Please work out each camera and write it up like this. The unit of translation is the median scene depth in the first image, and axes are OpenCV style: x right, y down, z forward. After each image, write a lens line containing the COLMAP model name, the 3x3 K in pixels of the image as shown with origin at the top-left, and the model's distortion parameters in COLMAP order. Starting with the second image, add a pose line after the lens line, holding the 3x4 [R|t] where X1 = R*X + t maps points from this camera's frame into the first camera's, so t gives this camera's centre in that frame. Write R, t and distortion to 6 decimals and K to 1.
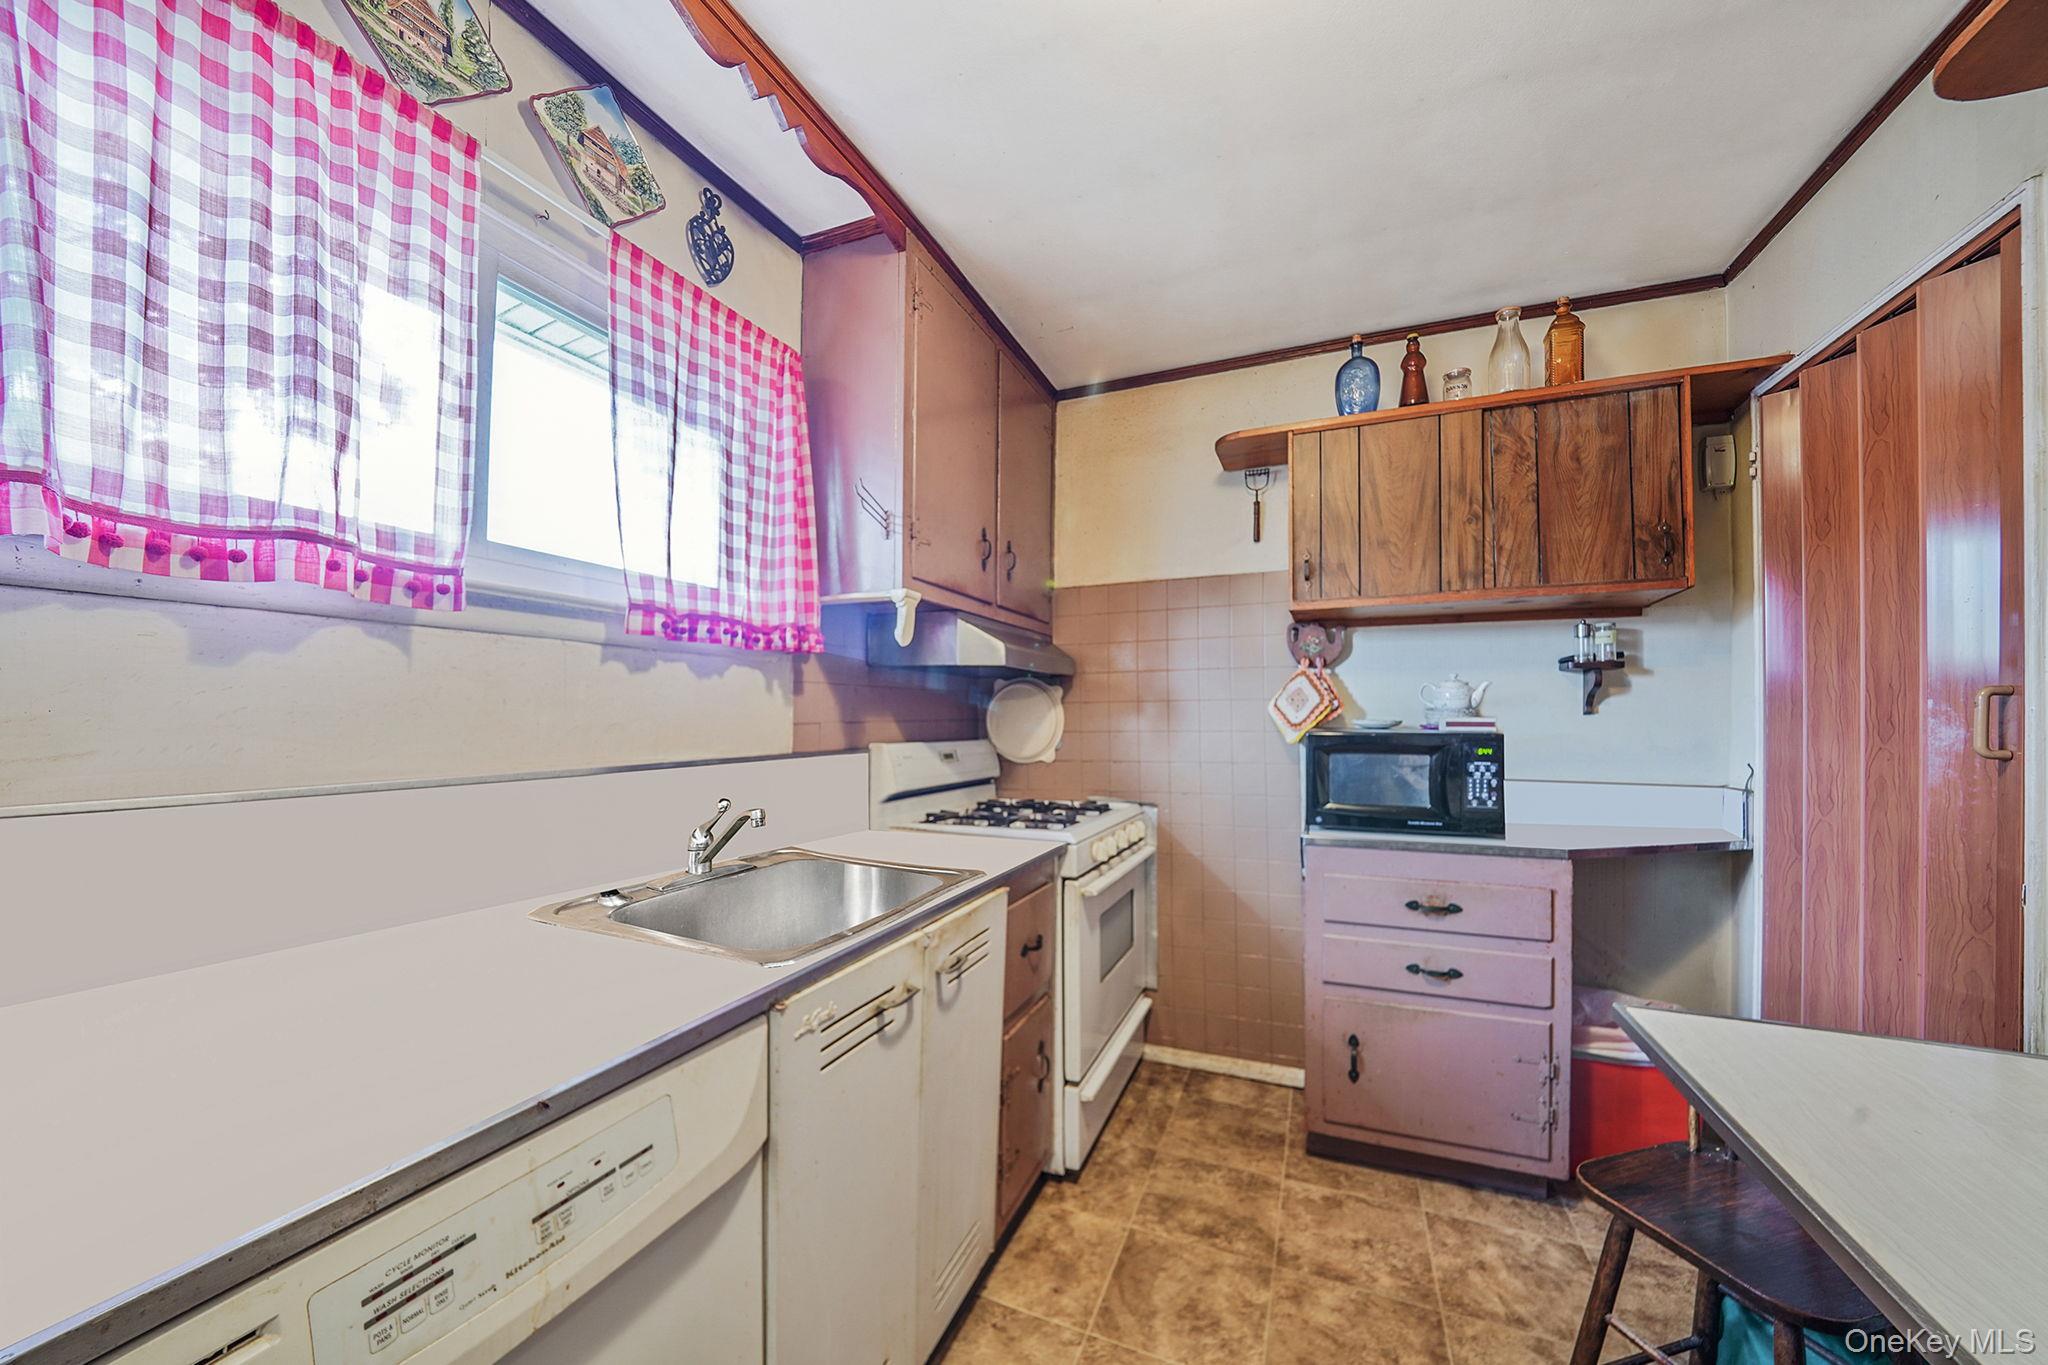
lens RADIAL K [[751.8, 0, 1025.7], [0, 751.8, 716.4], [0, 0, 1]] dist [-0.001255, -0.000013]
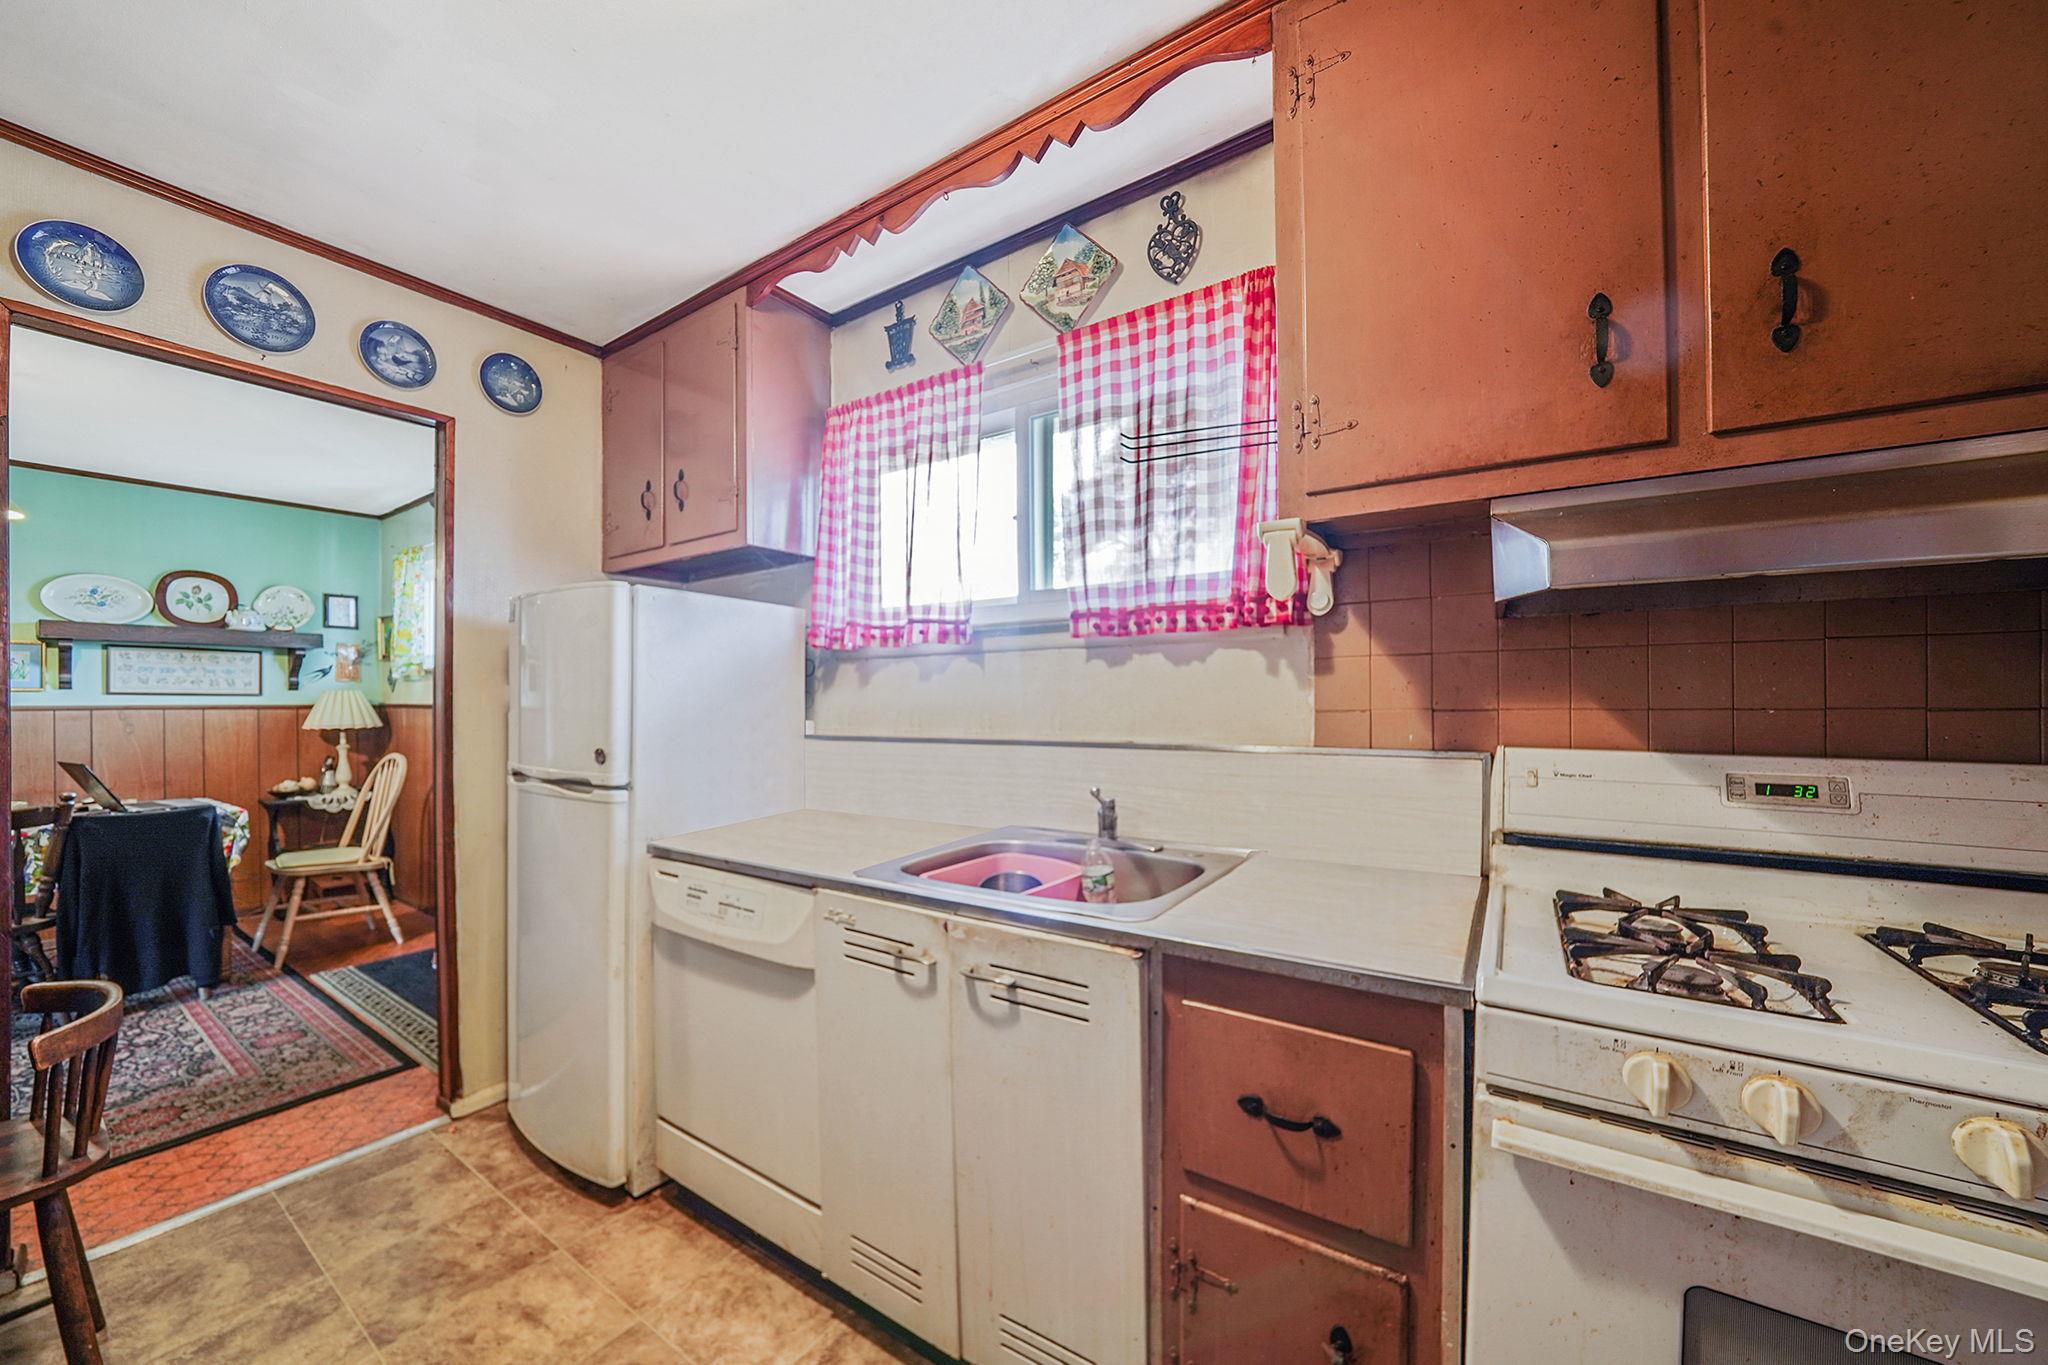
lens RADIAL K [[751.8, 0, 1025.7], [0, 751.8, 716.4], [0, 0, 1]] dist [-0.001255, -0.000013]
pose [[-0.203718, 0.015770, -0.978903, 0.662217], [0.001554, 0.999874, 0.015785, 0.002409], [0.979028, 0.001695, -0.203717, 1.047764]]
